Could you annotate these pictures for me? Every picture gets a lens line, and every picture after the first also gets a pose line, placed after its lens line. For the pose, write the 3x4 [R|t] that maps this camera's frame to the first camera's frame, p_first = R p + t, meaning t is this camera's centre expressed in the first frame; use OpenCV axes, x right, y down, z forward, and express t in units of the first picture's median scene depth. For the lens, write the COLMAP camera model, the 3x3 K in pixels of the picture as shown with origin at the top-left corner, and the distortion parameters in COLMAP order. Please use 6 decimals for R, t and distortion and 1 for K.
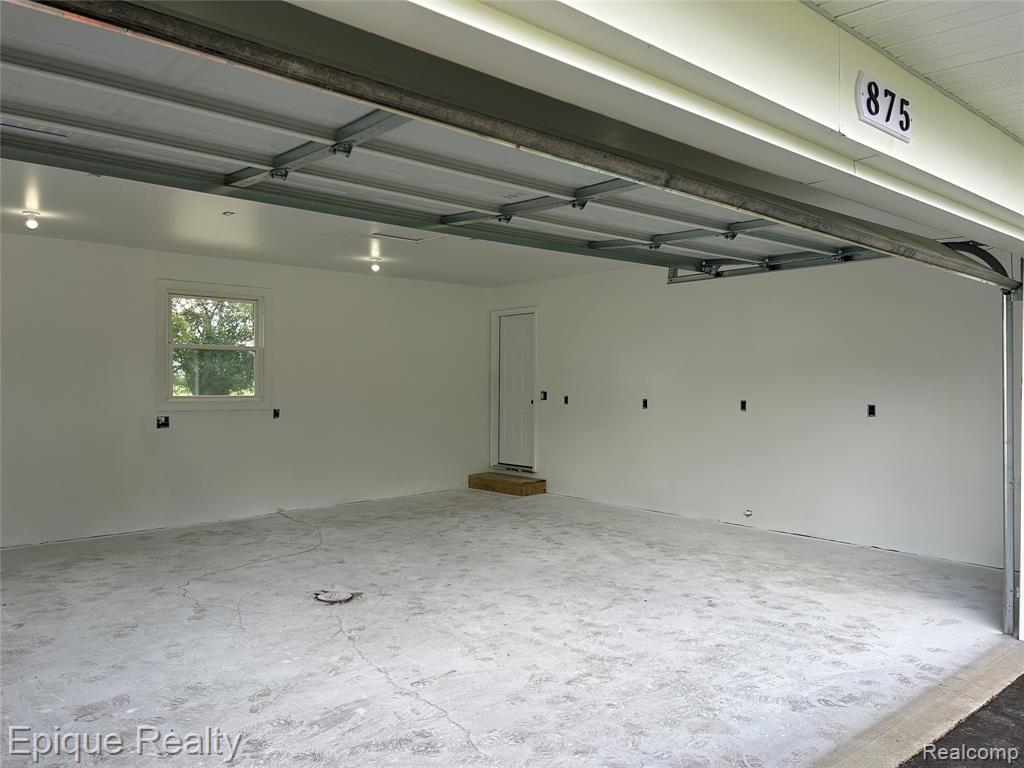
lens RADIAL K [[768.5, 0, 522.0], [0, 768.5, 382.7], [0, 0, 1]] dist [0.061836, -0.057484]
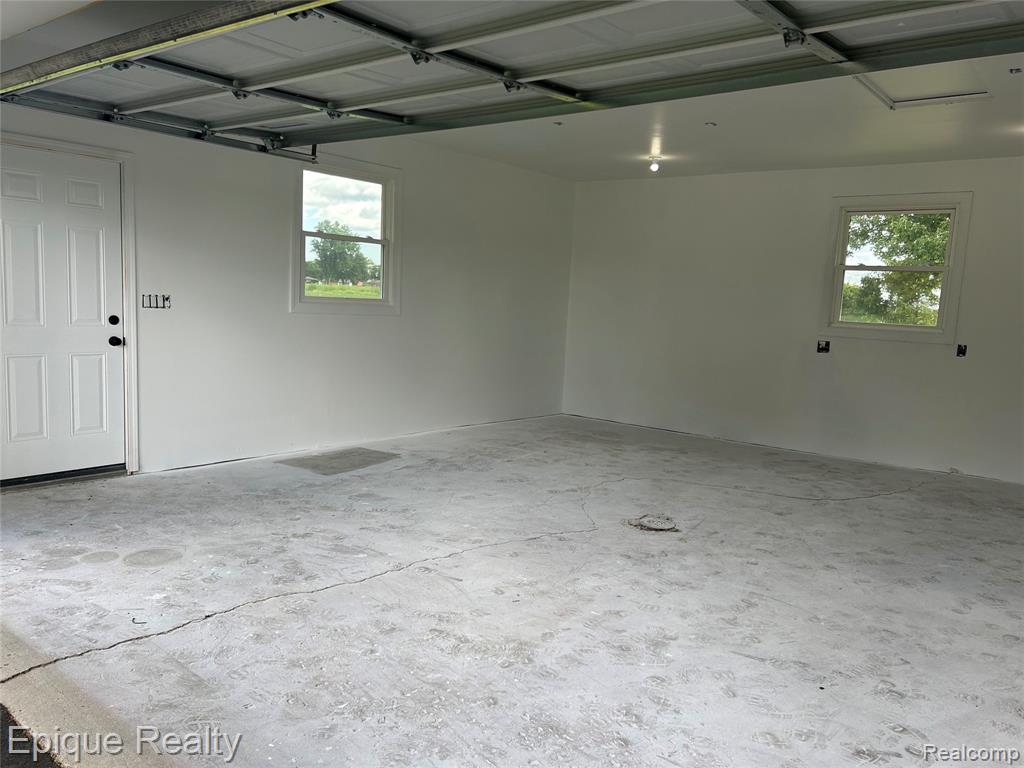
lens RADIAL K [[768.5, 0, 520.6], [0, 768.5, 380.1], [0, 0, 1]] dist [0.061836, -0.057484]
pose [[0.186184, 0.116223, -0.975617, 0.800216], [-0.047321, 0.992887, 0.109250, 0.007156], [0.981375, 0.025826, 0.190359, 0.824073]]
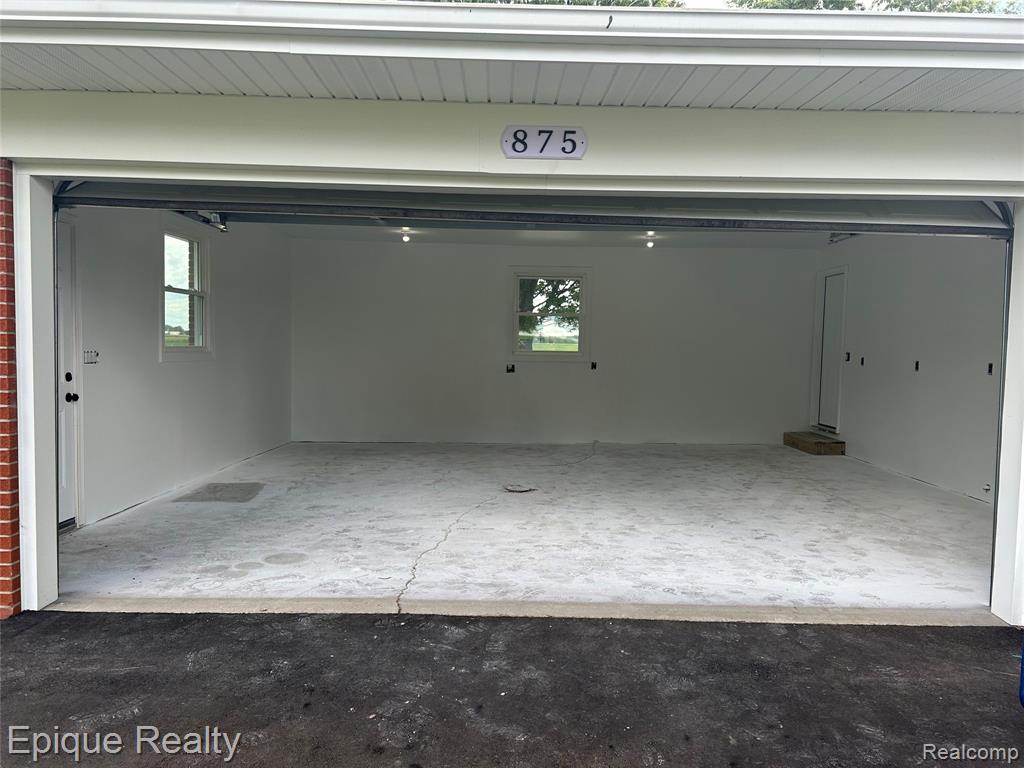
lens RADIAL K [[768.5, 0, 518.3], [0, 768.5, 378.9], [0, 0, 1]] dist [0.061836, -0.057484]
pose [[0.759266, 0.039210, -0.649598, 0.844366], [-0.013588, 0.998921, 0.044414, 0.014967], [0.650639, -0.024895, 0.758979, -0.081776]]
